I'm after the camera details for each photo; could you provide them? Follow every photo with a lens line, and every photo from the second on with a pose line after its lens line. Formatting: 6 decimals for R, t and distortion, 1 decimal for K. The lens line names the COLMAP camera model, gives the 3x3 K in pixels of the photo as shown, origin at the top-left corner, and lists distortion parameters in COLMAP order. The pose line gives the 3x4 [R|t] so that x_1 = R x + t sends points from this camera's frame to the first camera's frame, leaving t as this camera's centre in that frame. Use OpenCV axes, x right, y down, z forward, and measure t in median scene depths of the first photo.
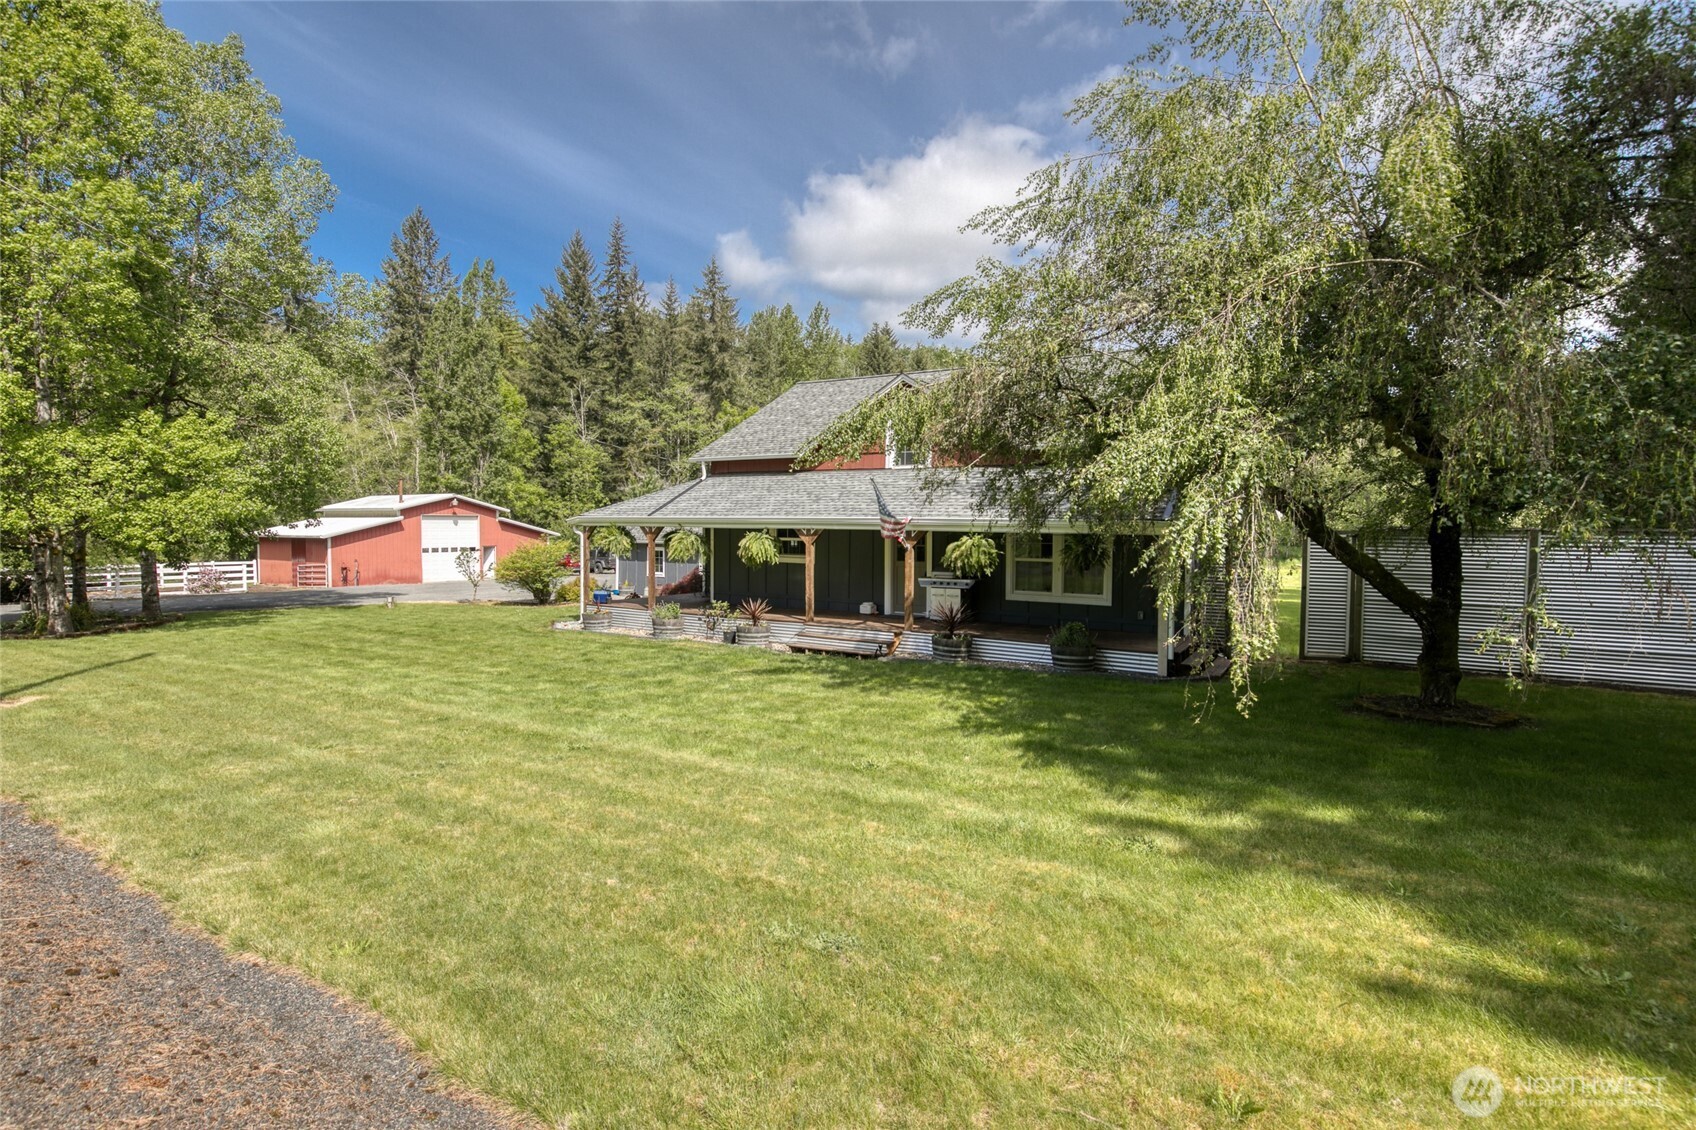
lens RADIAL K [[801.7, 0, 852.1], [0, 801.7, 548.0], [0, 0, 1]] dist [-0.023278, -0.000304]
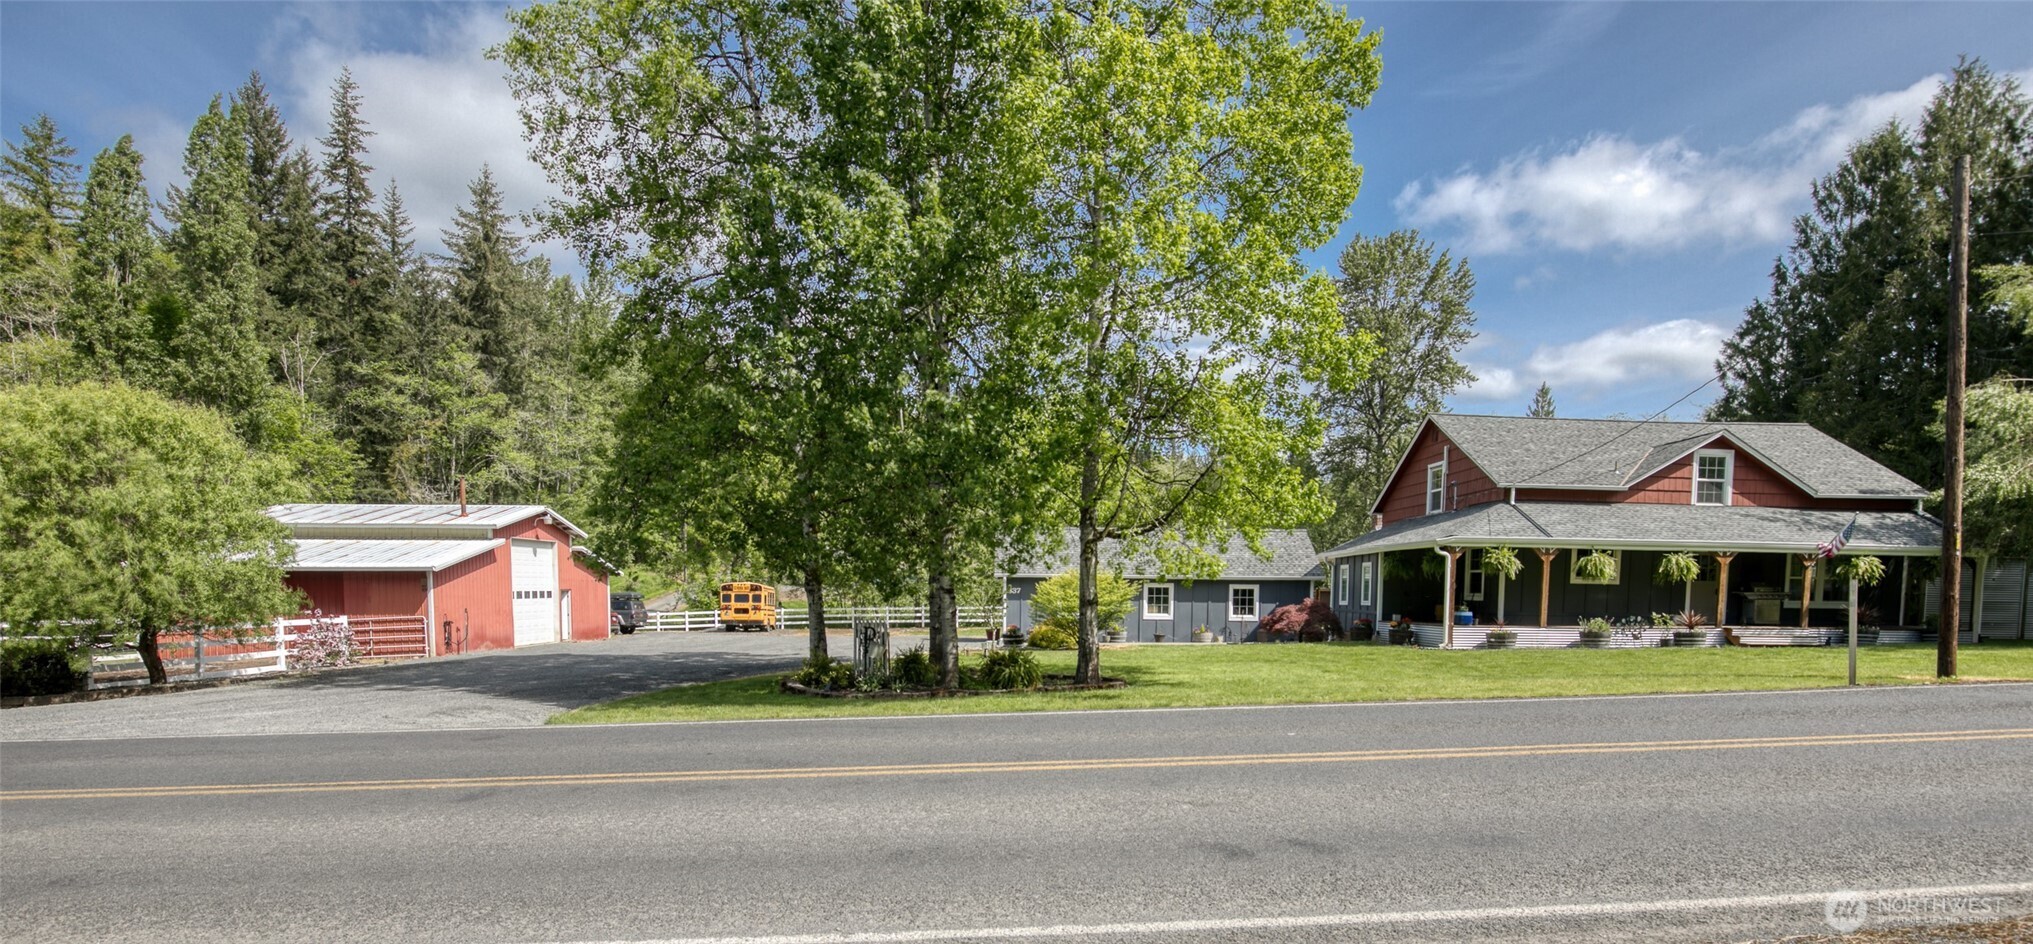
lens RADIAL K [[1009.0, 0, 992.7], [0, 1009.0, 676.4], [0, 0, 1]] dist [-0.027508, -0.000712]
pose [[0.827048, -0.047045, 0.560159, -0.423957], [0.012155, 0.997755, 0.065851, 0.012256], [-0.562000, -0.047653, 0.825763, 0.083835]]
